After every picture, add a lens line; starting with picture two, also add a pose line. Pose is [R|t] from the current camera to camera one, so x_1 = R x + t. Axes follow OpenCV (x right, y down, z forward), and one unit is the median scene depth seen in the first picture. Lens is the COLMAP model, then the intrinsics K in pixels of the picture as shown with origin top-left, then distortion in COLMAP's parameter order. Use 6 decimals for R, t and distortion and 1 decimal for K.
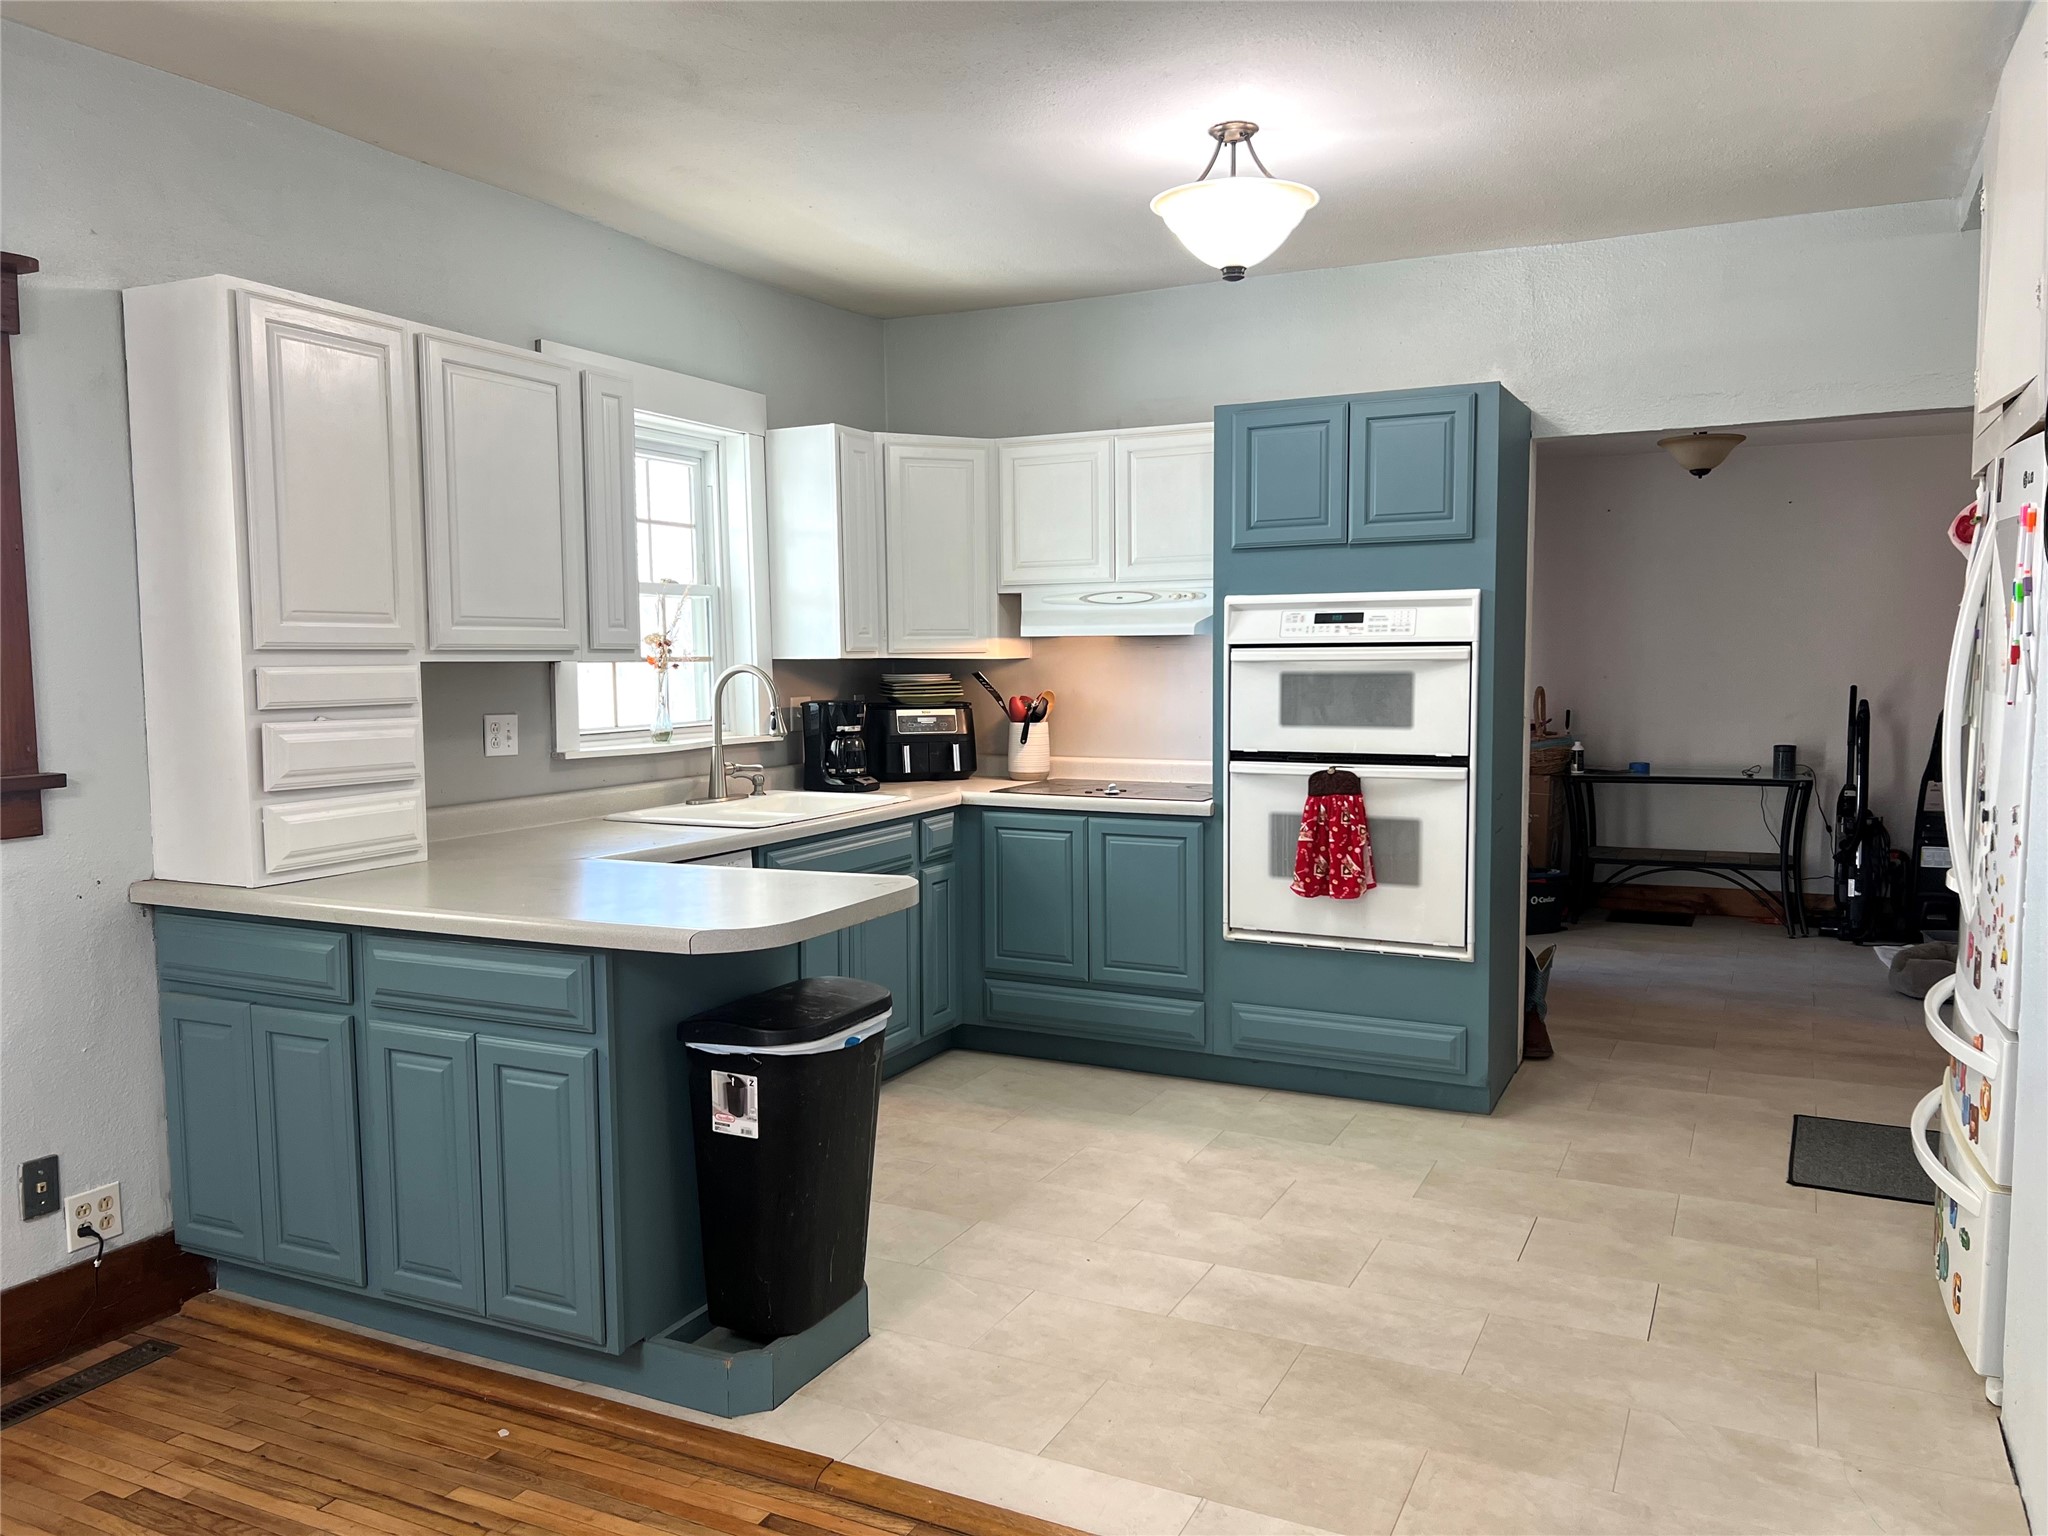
lens RADIAL K [[1544.1, 0, 1015.2], [0, 1544.1, 774.4], [0, 0, 1]] dist [0.061148, -0.068766]
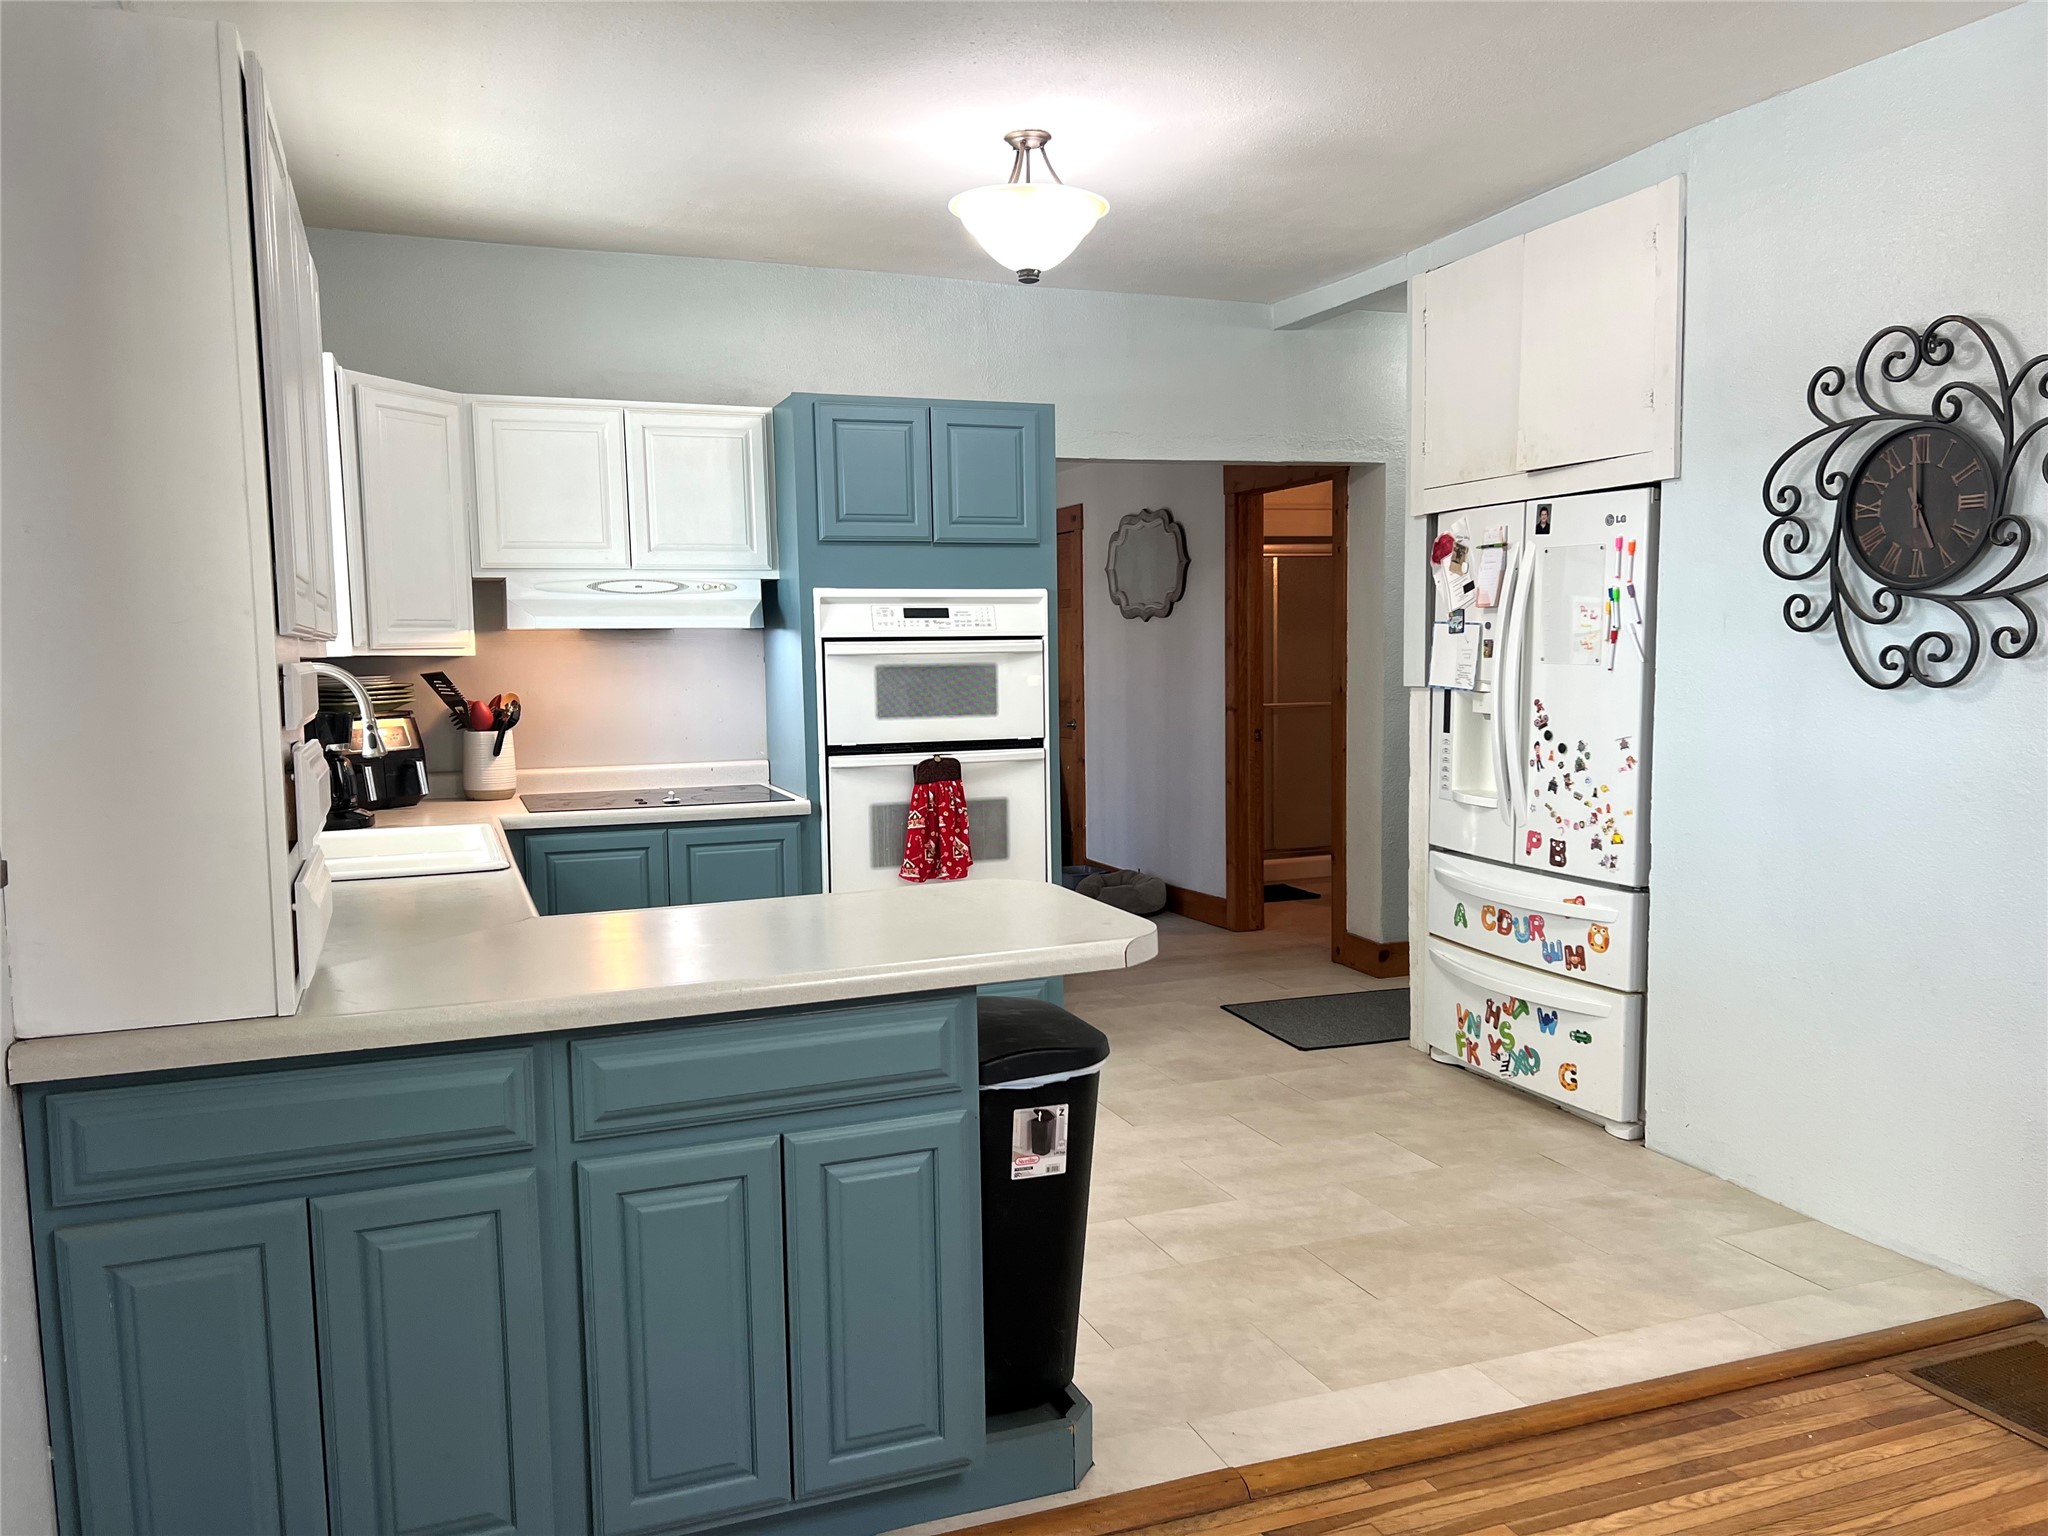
lens RADIAL K [[1544.1, 0, 1033.2], [0, 1544.1, 773.6], [0, 0, 1]] dist [0.061148, -0.068766]
pose [[0.675747, -0.063720, 0.734375, -0.536999], [0.068467, 0.997376, 0.023539, -0.012821], [-0.733947, 0.034374, 0.678336, 0.255254]]
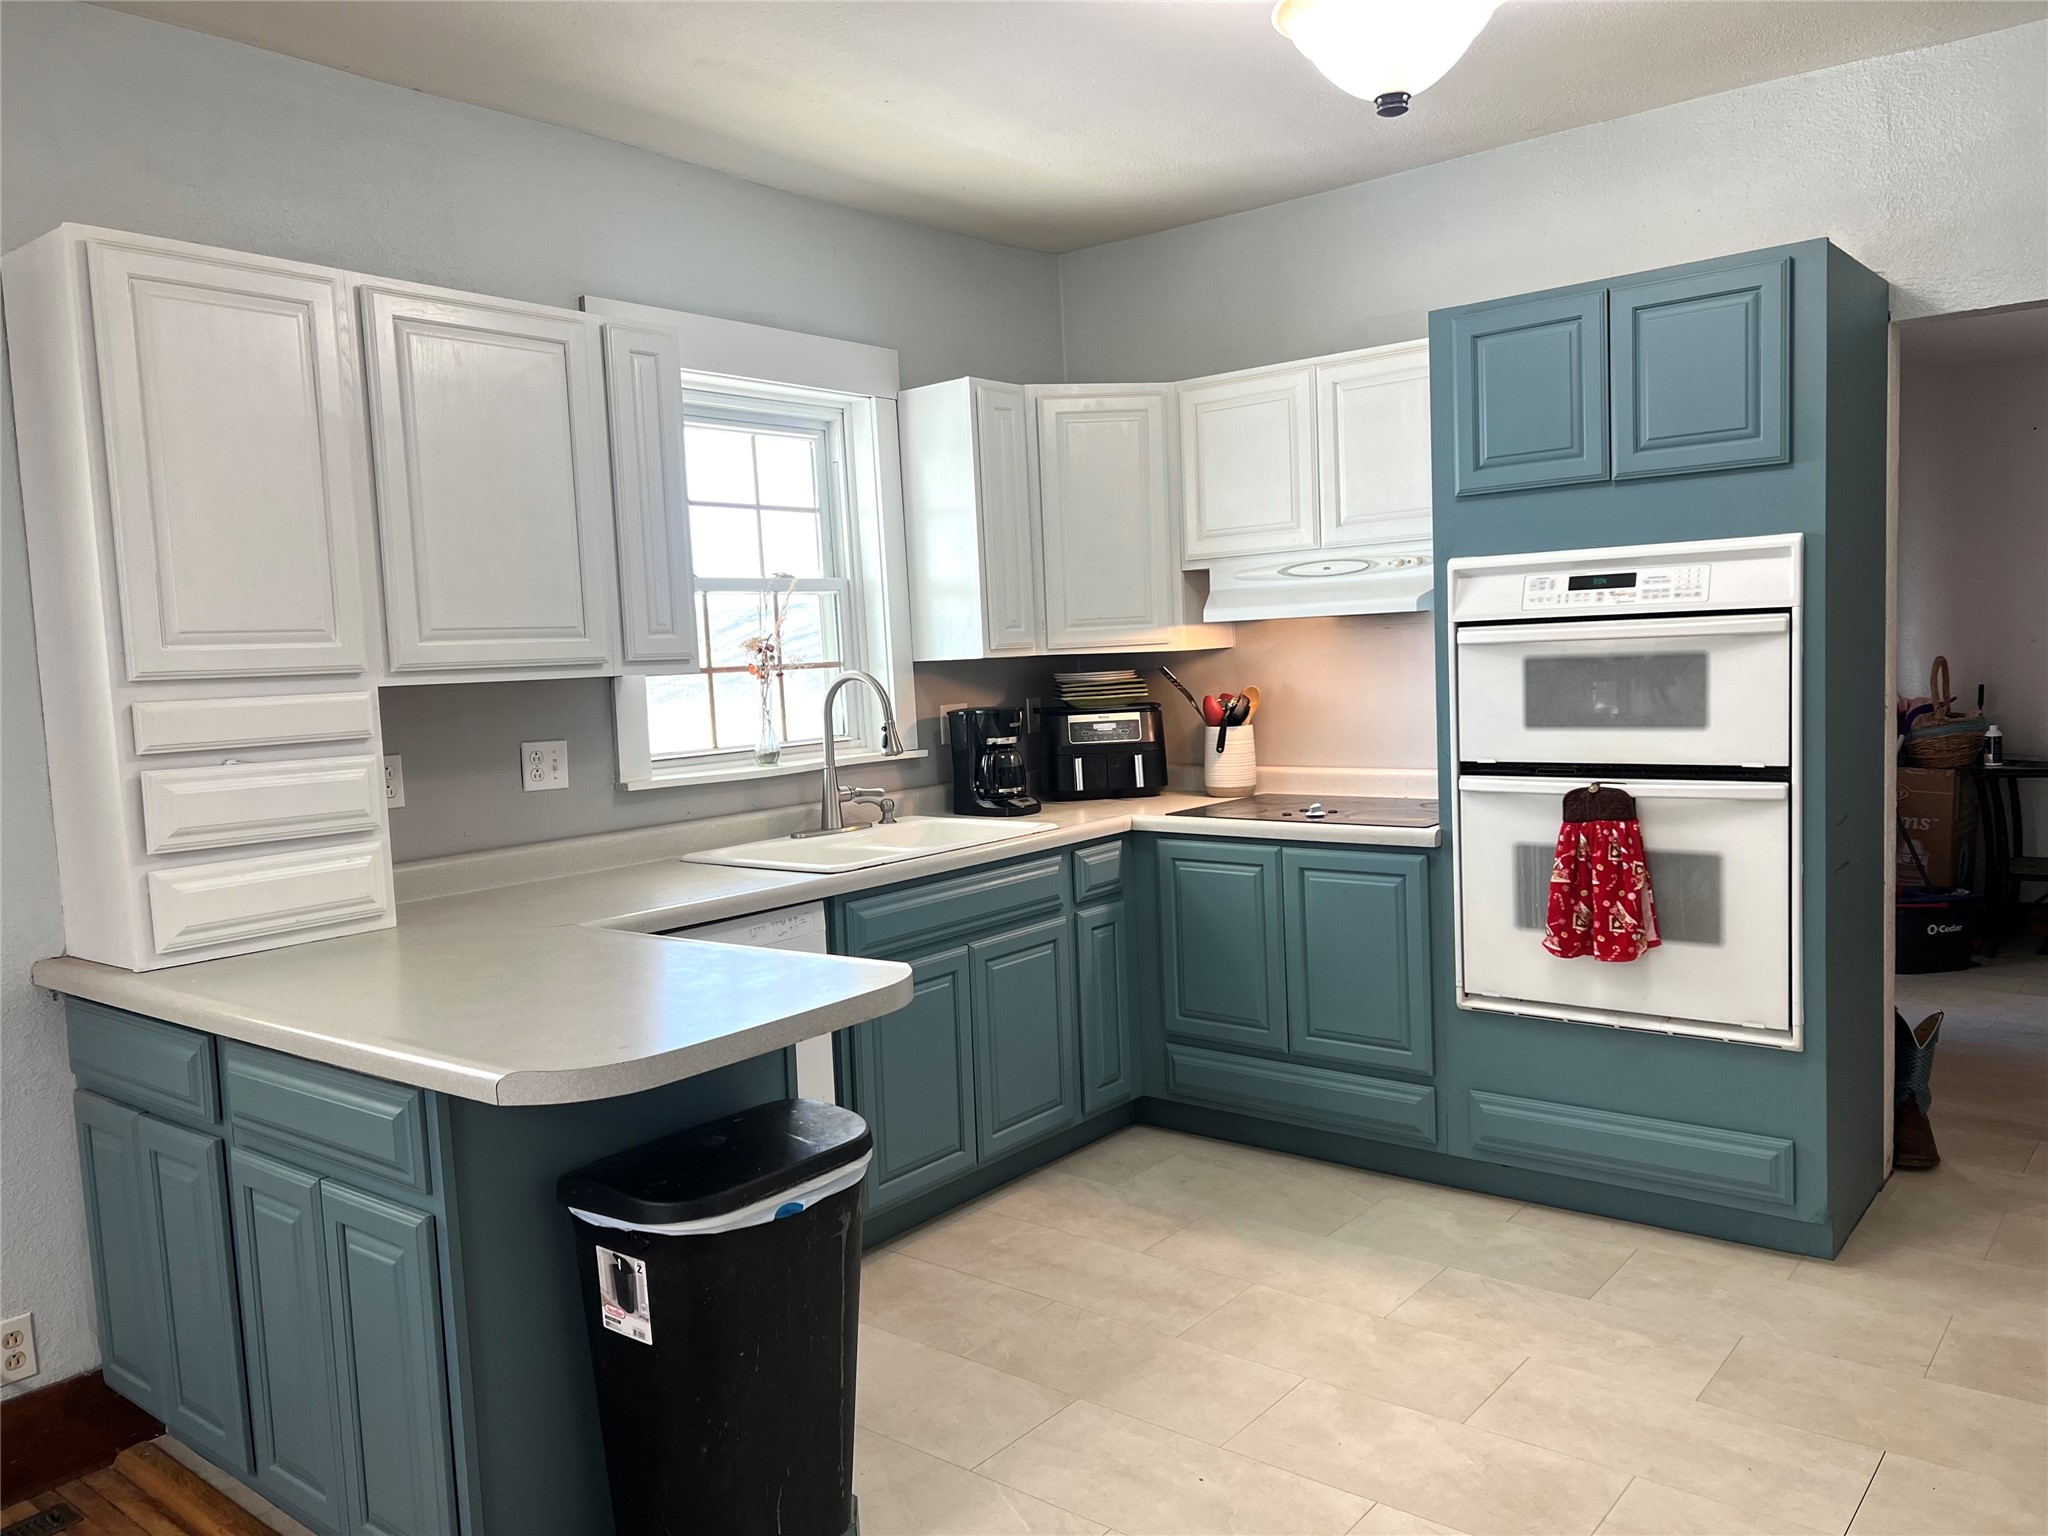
lens RADIAL K [[1544.1, 0, 1025.7], [0, 1544.1, 777.4], [0, 0, 1]] dist [0.061148, -0.068766]
pose [[0.974784, -0.017032, -0.222498, 0.109068], [0.019595, 0.999765, 0.009318, -0.020580], [0.222287, -0.013443, 0.974889, 0.219679]]
